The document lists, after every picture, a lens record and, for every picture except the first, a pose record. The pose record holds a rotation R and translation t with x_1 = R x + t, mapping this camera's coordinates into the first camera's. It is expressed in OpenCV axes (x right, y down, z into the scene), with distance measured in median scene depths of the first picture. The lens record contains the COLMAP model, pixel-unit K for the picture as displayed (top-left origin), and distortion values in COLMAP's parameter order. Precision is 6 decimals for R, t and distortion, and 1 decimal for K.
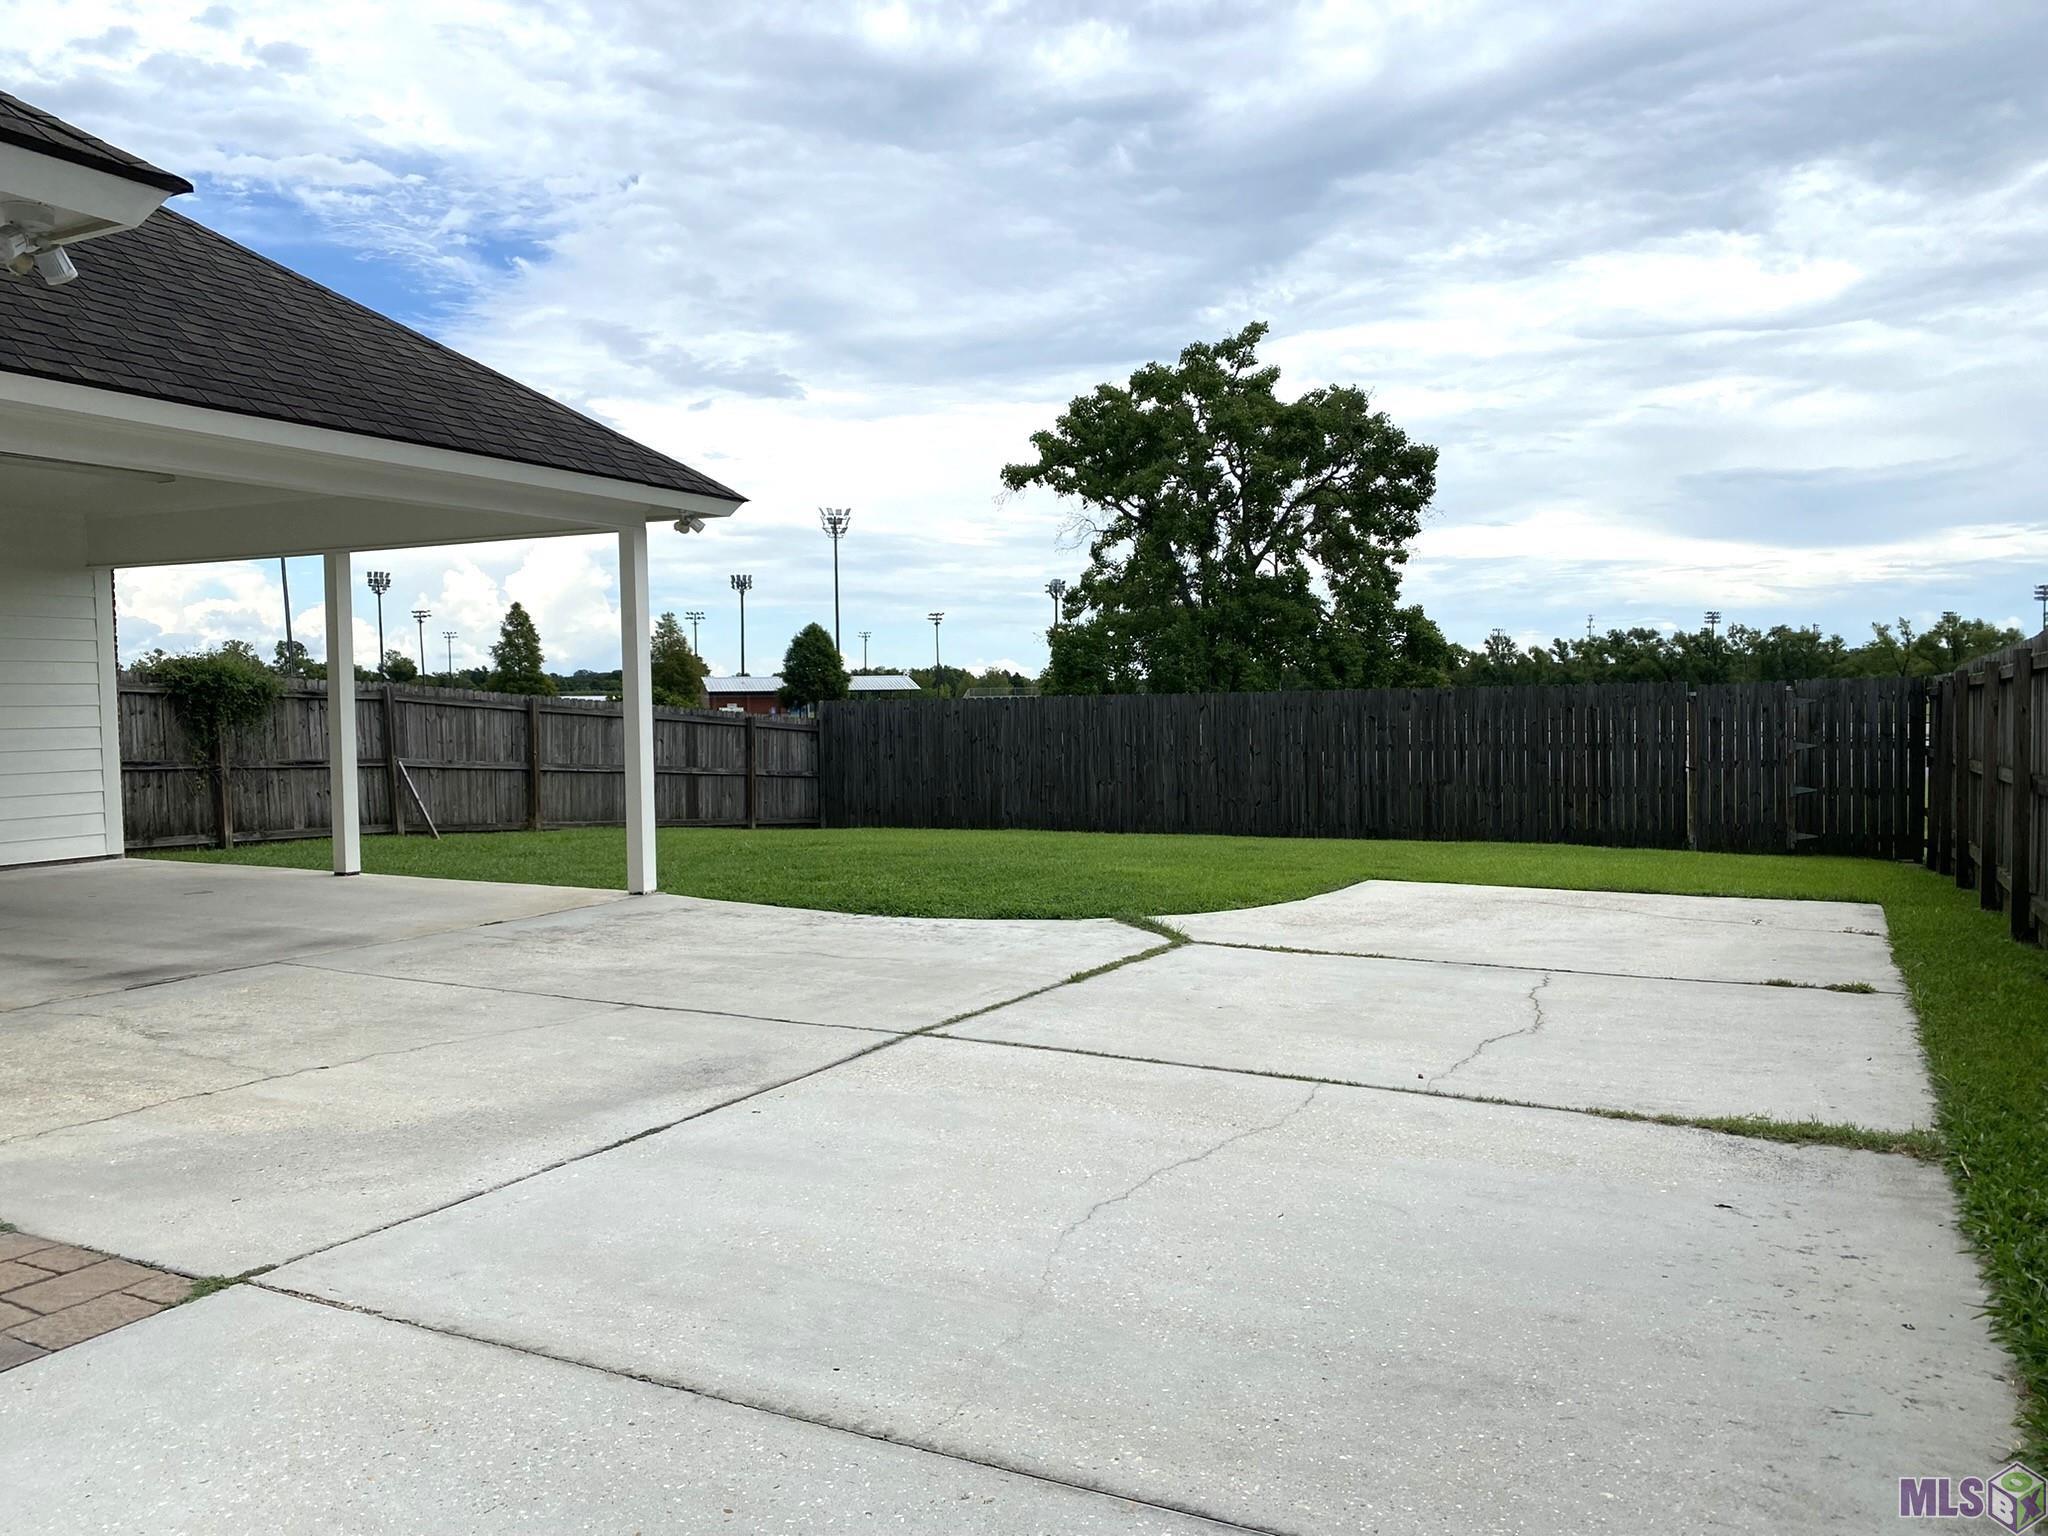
lens RADIAL K [[1573.6, 0, 1024.0], [0, 1573.6, 768.0], [0, 0, 1]] dist [0.005726, -0.001932]
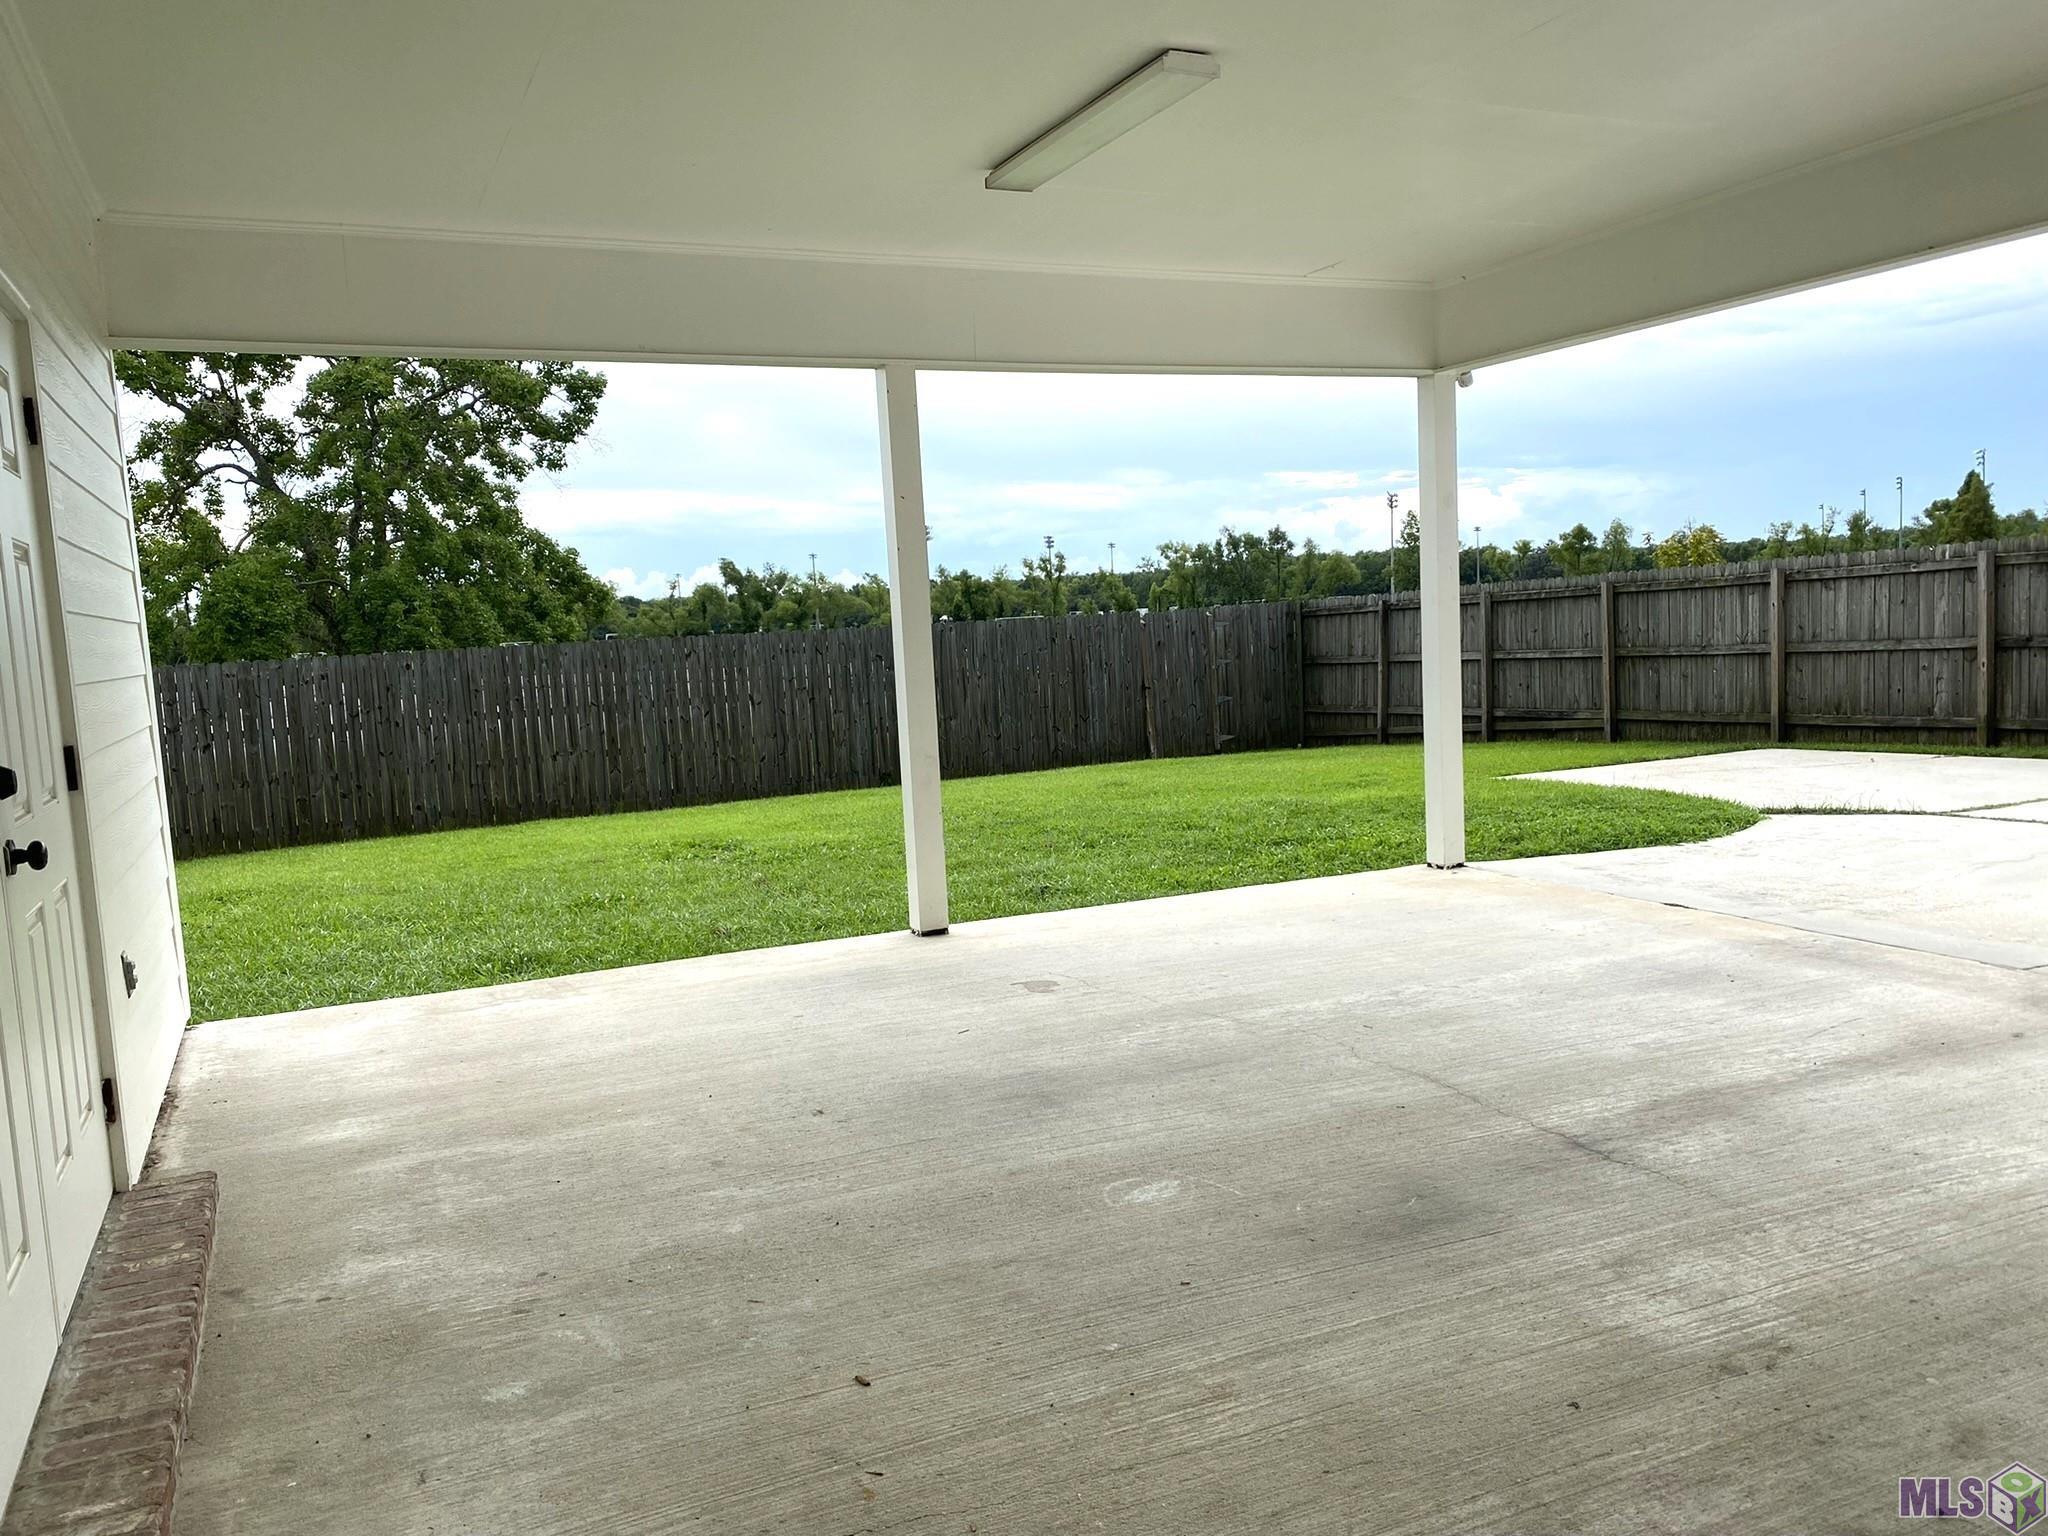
lens RADIAL K [[1573.6, 0, 1024.0], [0, 1573.6, 768.0], [0, 0, 1]] dist [0.005726, -0.001932]
pose [[0.608132, -0.091488, 0.788547, -0.451666], [0.080629, 0.995318, 0.053296, -0.007181], [-0.789731, 0.031169, 0.612661, 0.355613]]
